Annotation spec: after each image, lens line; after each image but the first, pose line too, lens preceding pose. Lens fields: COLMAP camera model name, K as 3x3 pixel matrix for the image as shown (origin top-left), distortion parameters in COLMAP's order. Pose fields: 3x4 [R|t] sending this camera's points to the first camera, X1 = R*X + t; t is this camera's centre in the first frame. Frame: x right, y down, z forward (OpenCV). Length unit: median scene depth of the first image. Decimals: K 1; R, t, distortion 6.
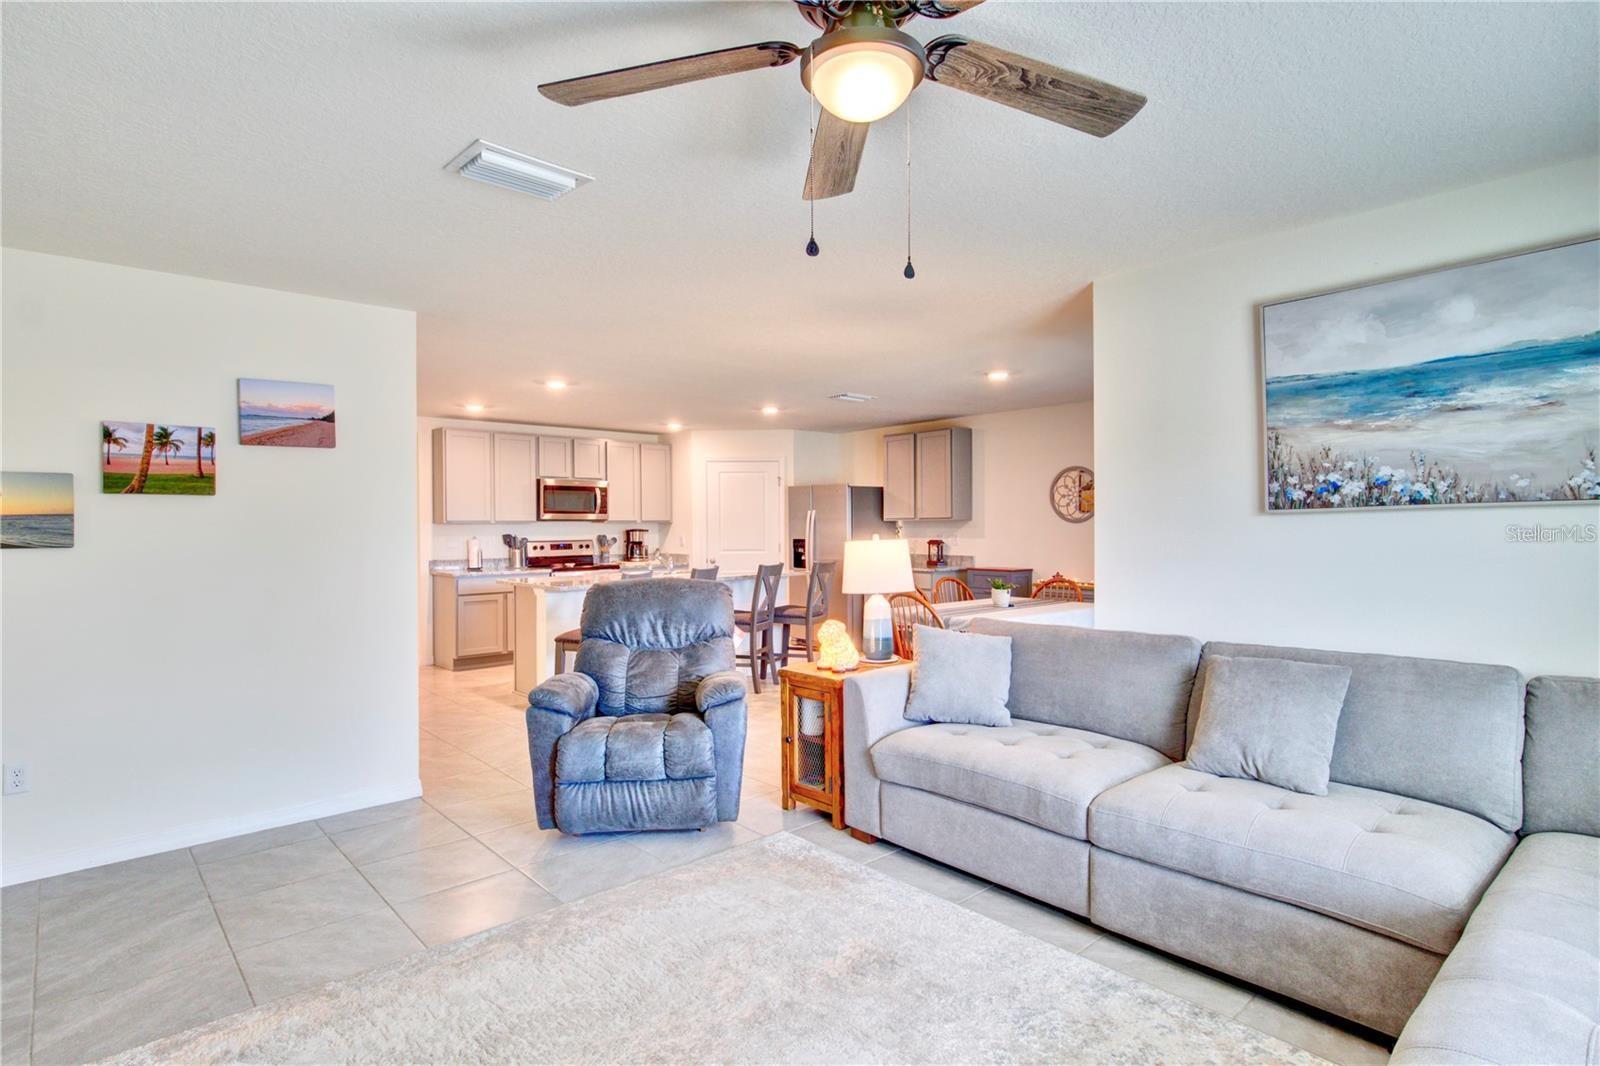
lens RADIAL K [[817.7, 0, 808.2], [0, 817.7, 527.9], [0, 0, 1]] dist [0.002278, -0.001314]
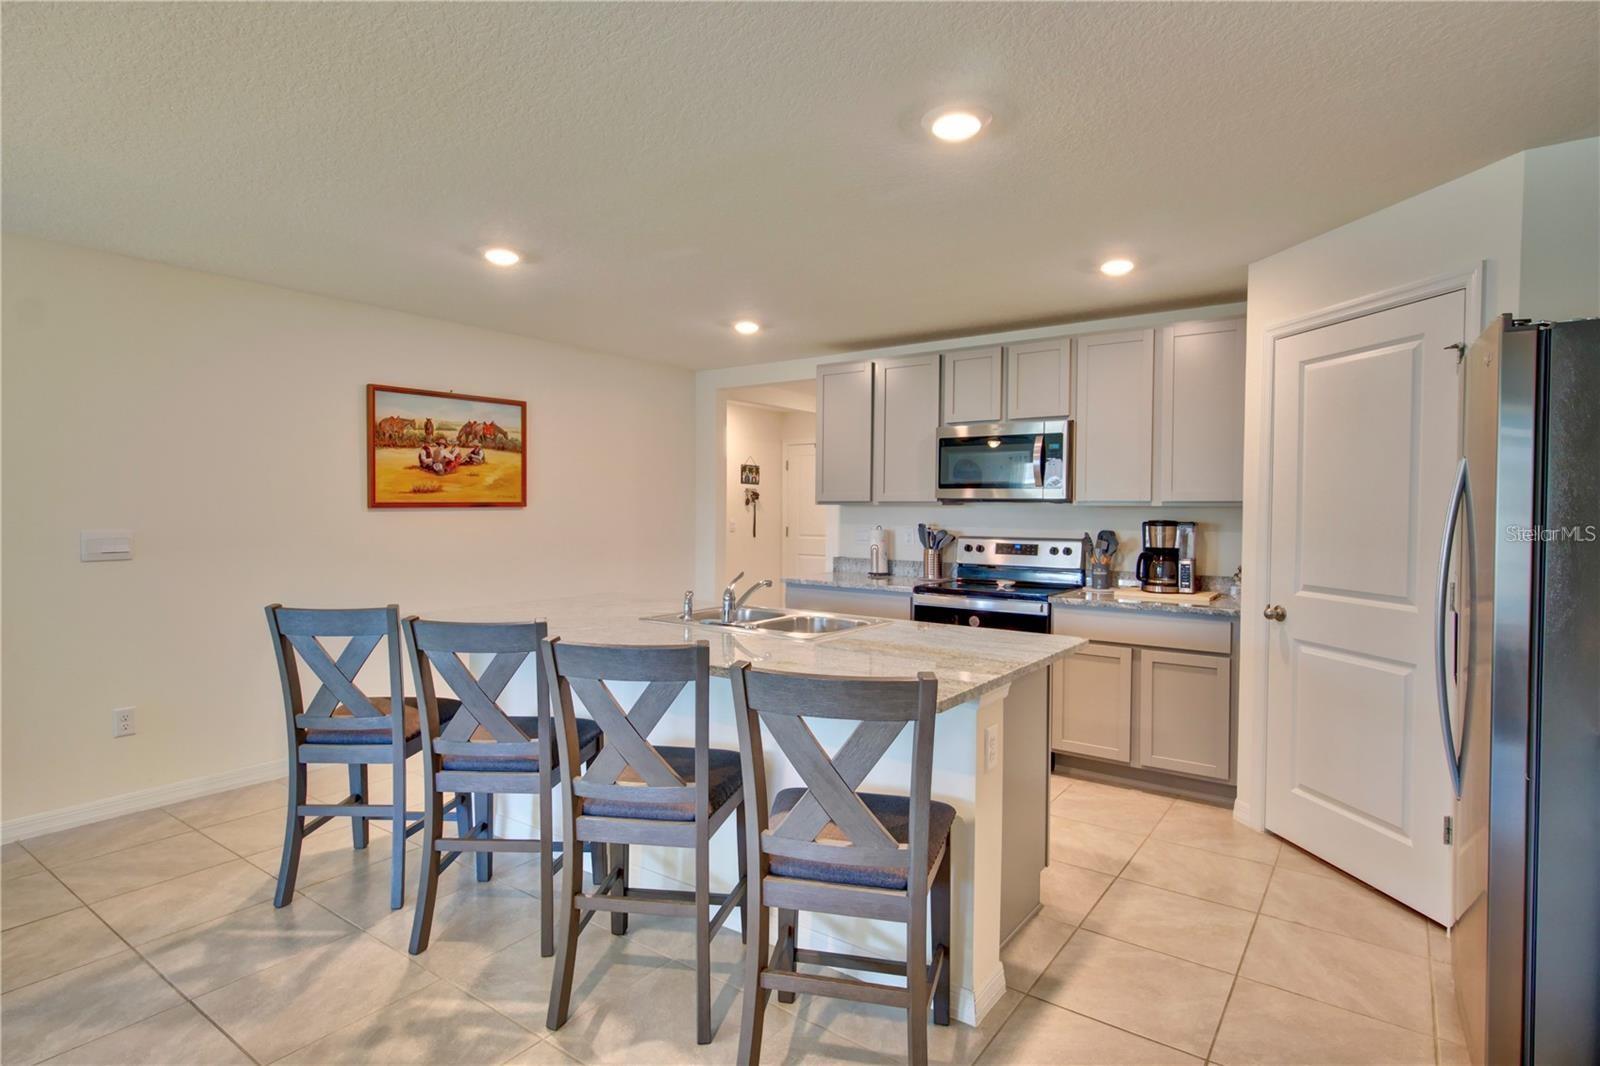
lens RADIAL K [[817.7, 0, 810.0], [0, 817.7, 531.7], [0, 0, 1]] dist [0.002278, -0.001314]
pose [[0.206945, 0.036571, -0.977669, 0.211358], [-0.012512, 0.999318, 0.034732, -0.005970], [0.978273, 0.005045, 0.207261, 0.791047]]
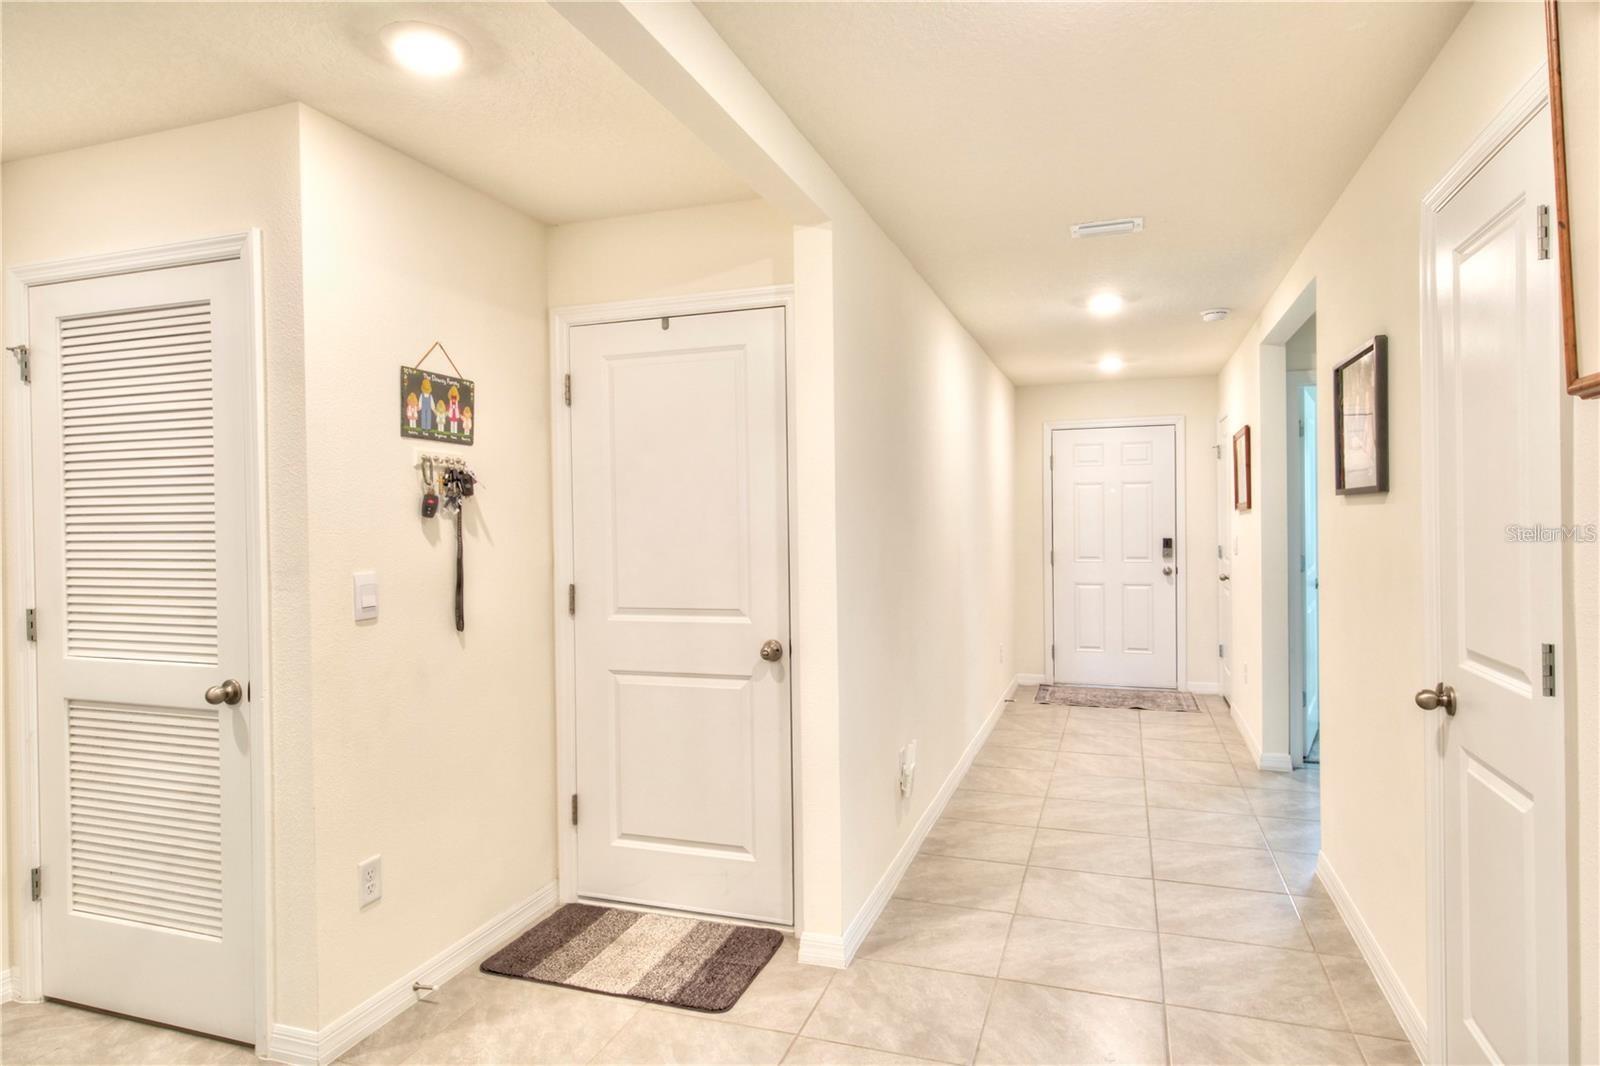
lens RADIAL K [[934.2, 0, 800.2], [0, 934.2, 527.1], [0, 0, 1]] dist [0.007249, 0.000566]
pose [[0.473864, 0.004299, -0.880588, -0.469563], [0.003099, 0.999974, 0.006549, -0.001539], [0.880593, -0.005833, 0.473838, 0.887176]]
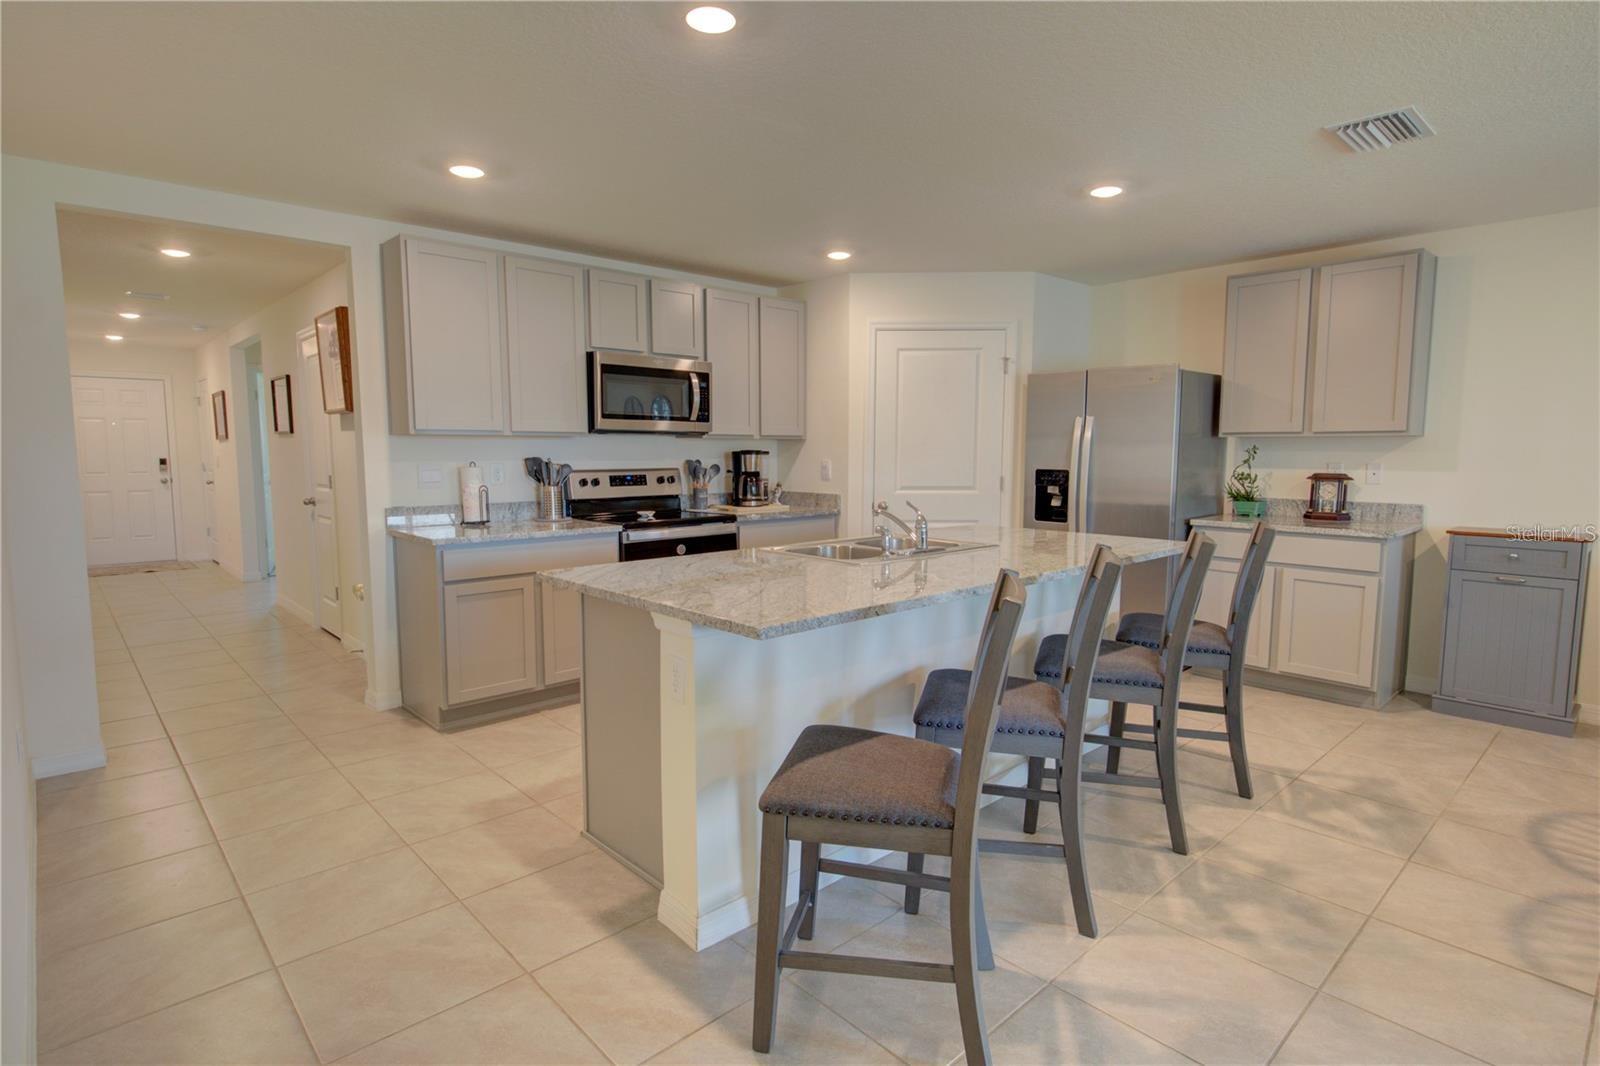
lens RADIAL K [[817.7, 0, 798.4], [0, 817.7, 531.5], [0, 0, 1]] dist [0.002278, -0.001314]
pose [[0.999978, 0.006390, -0.001989, -0.193806], [-0.006172, 0.995454, 0.095041, 0.004104], [0.002587, -0.095027, 0.995471, 0.465031]]
